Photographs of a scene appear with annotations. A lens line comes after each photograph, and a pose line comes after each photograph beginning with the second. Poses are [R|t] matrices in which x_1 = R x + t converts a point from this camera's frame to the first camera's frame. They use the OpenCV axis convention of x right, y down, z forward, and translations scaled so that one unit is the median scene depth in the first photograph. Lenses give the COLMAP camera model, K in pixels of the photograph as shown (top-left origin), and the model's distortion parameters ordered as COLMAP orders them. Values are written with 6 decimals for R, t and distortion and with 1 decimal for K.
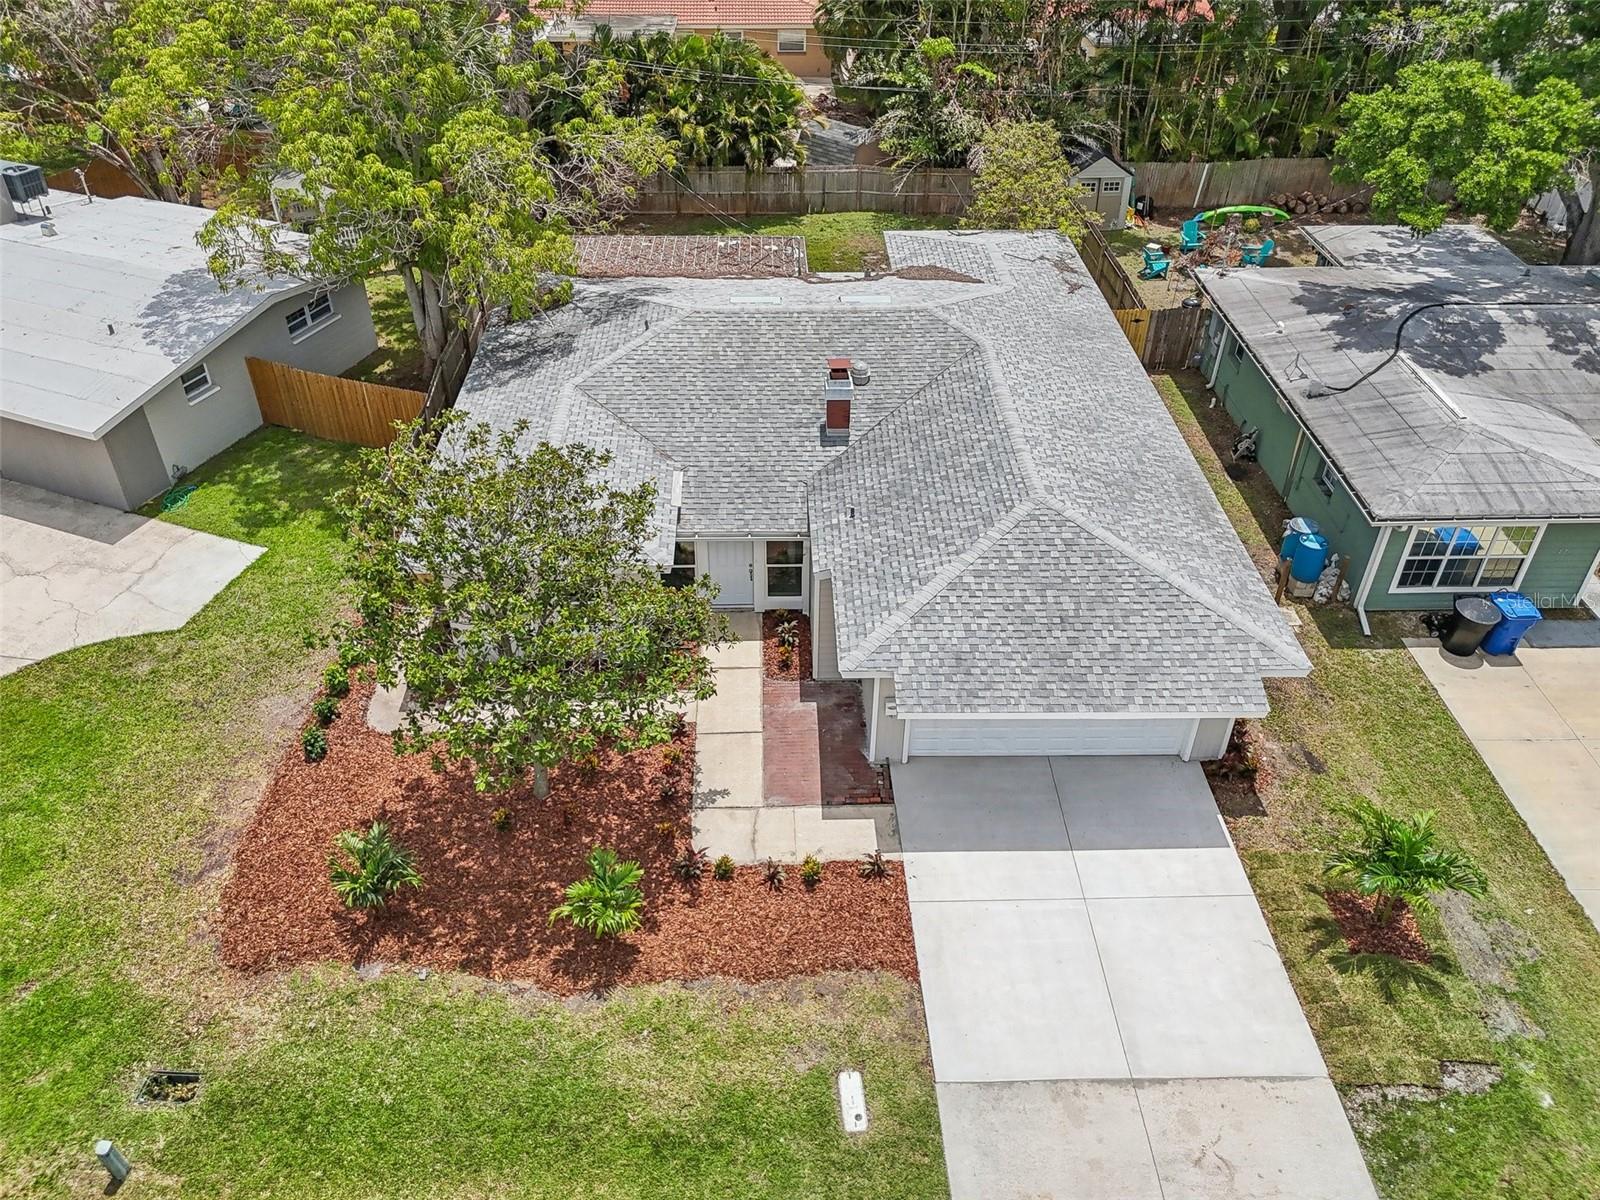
lens RADIAL K [[1203.9, 0, 796.2], [0, 1203.9, 598.2], [0, 0, 1]] dist [0.074883, -0.077699]
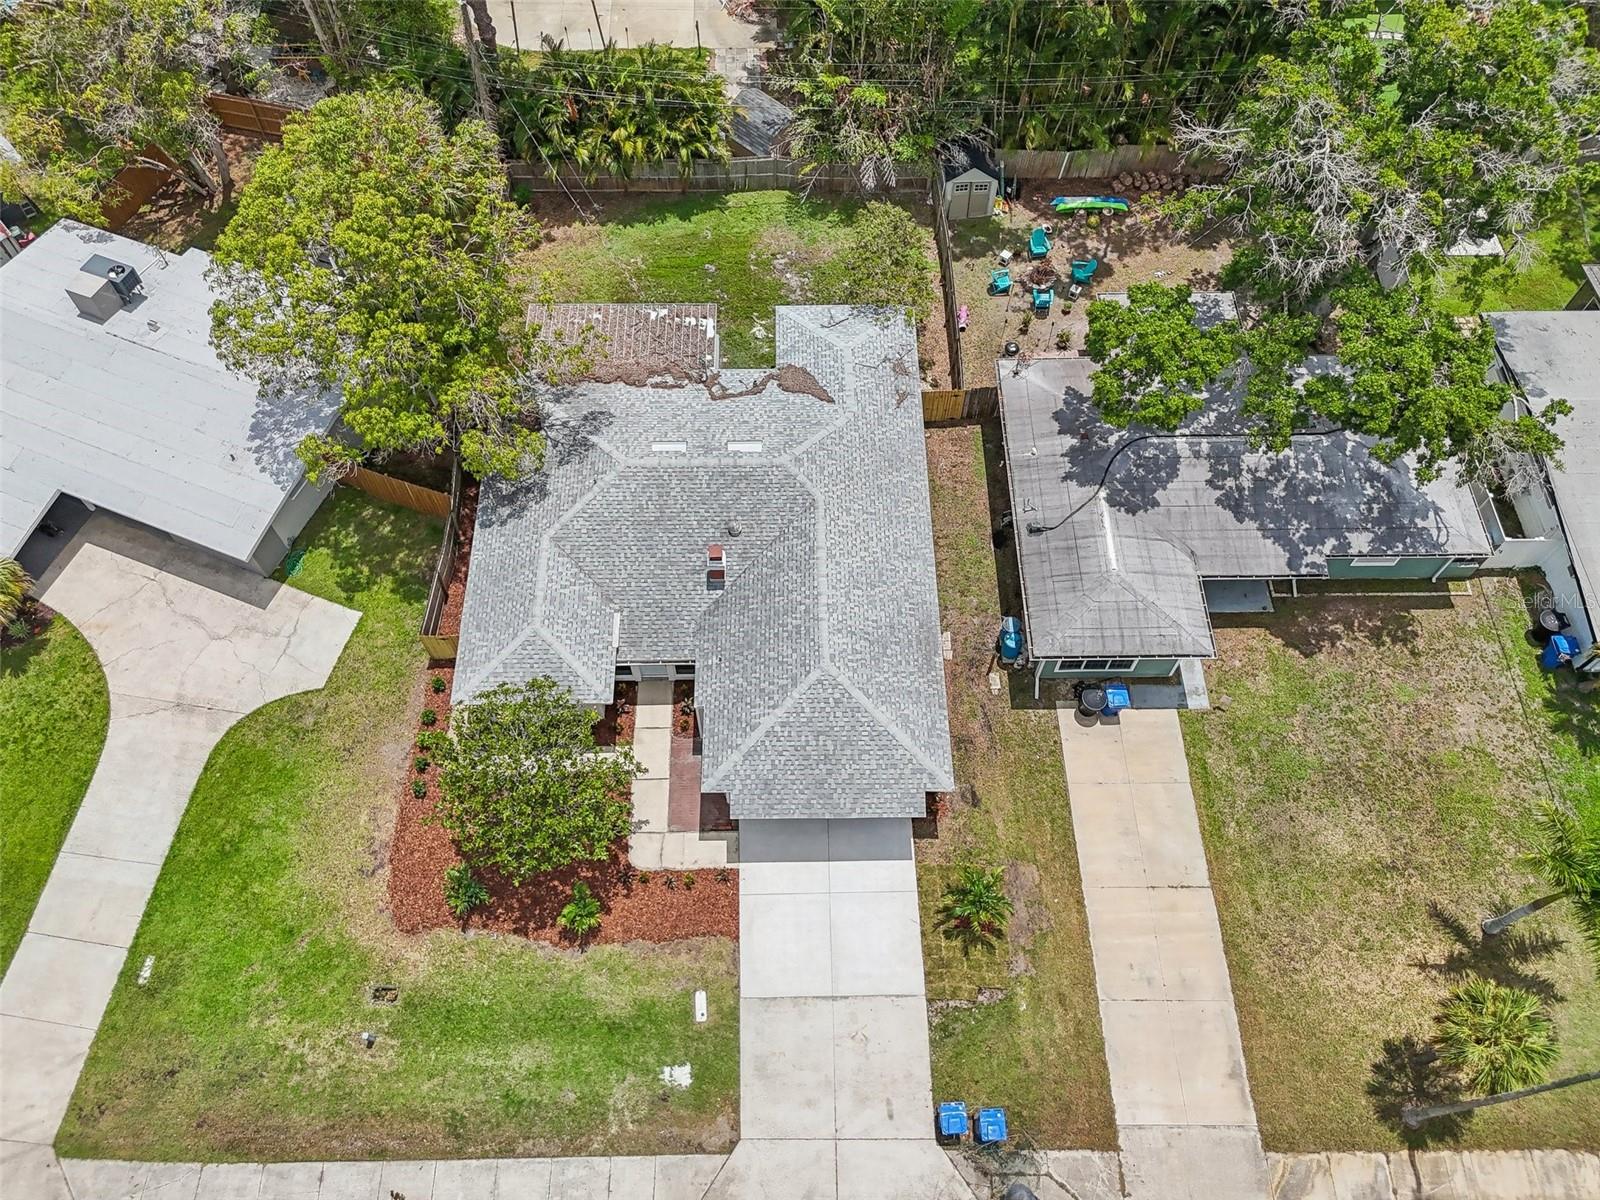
lens RADIAL K [[1220.3, 0, 794.1], [0, 1220.3, 590.5], [0, 0, 1]] dist [0.074971, -0.072099]
pose [[0.999879, 0.009736, -0.012168, 0.178459], [-0.004237, 0.921261, 0.388921, -0.861937], [0.014997, -0.388822, 0.921191, -0.557487]]
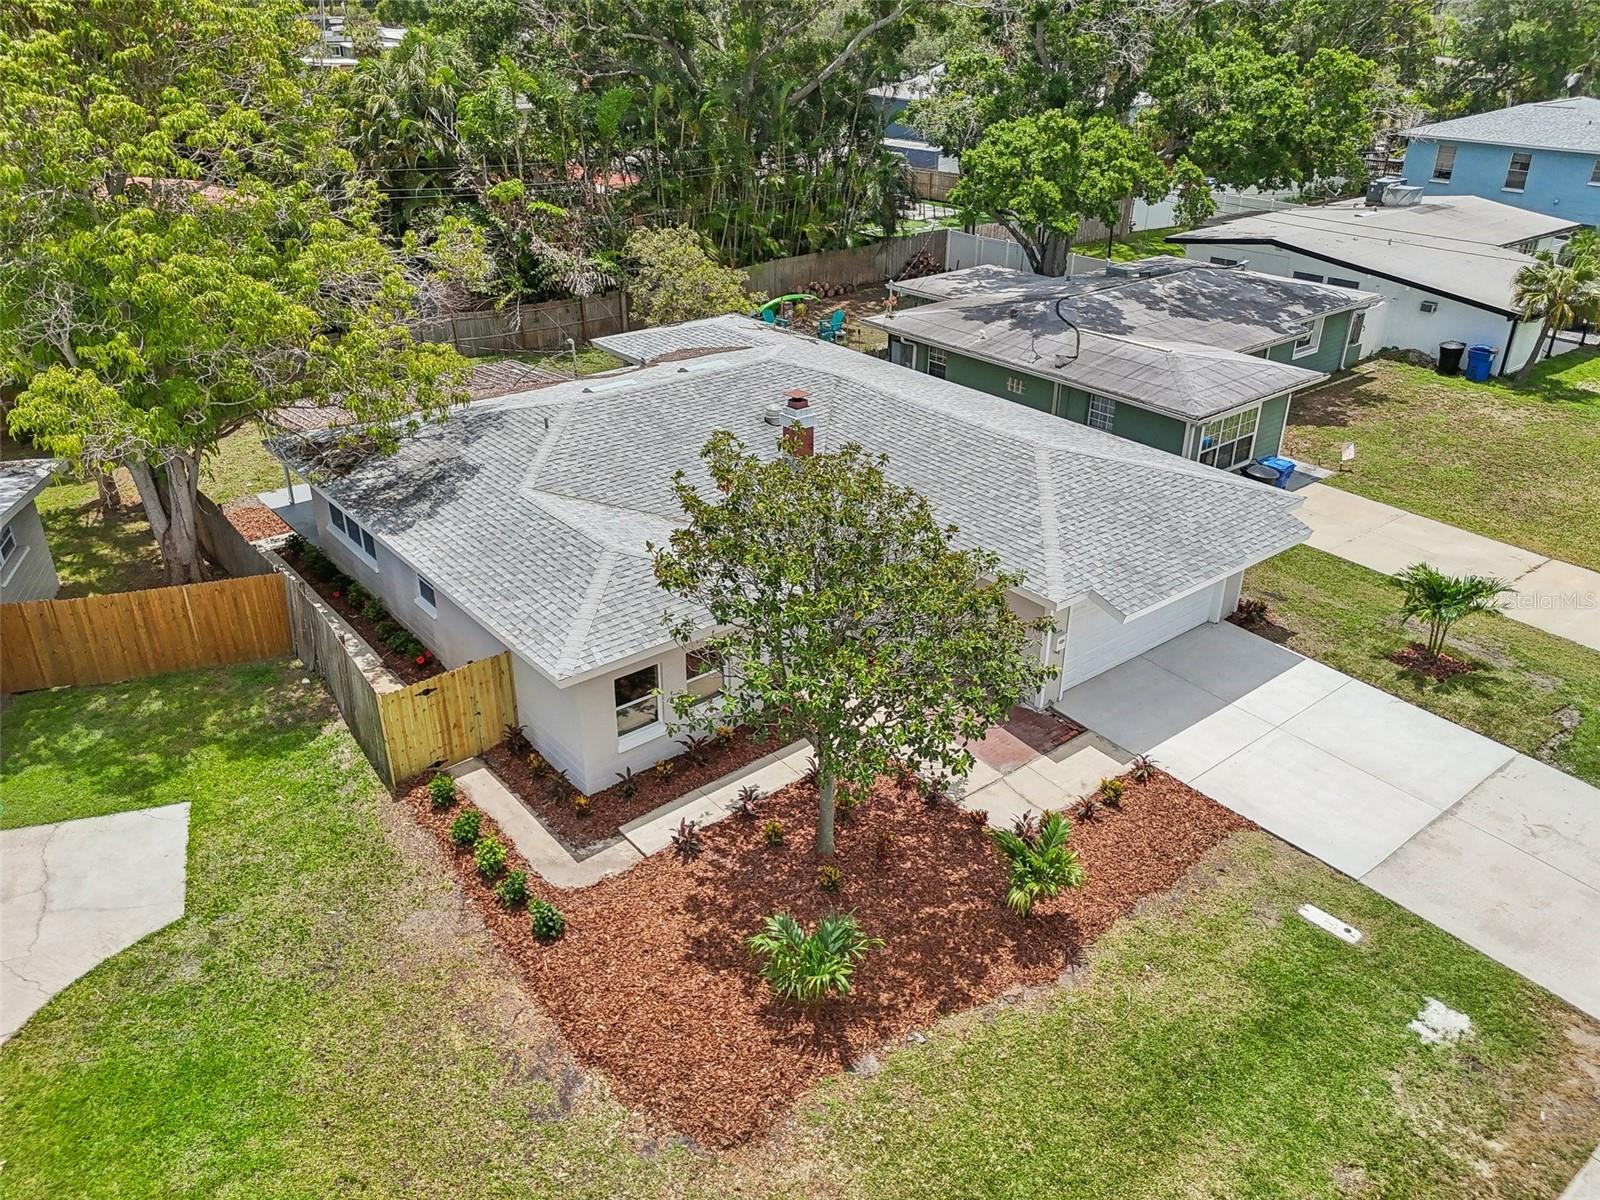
lens RADIAL K [[1203.9, 0, 796.2], [0, 1203.9, 598.2], [0, 0, 1]] dist [0.074883, -0.077699]
pose [[0.794960, -0.281138, 0.537587, -0.633784], [0.368107, 0.927904, -0.059081, 0.031027], [-0.482220, 0.244857, 0.841136, 0.198037]]
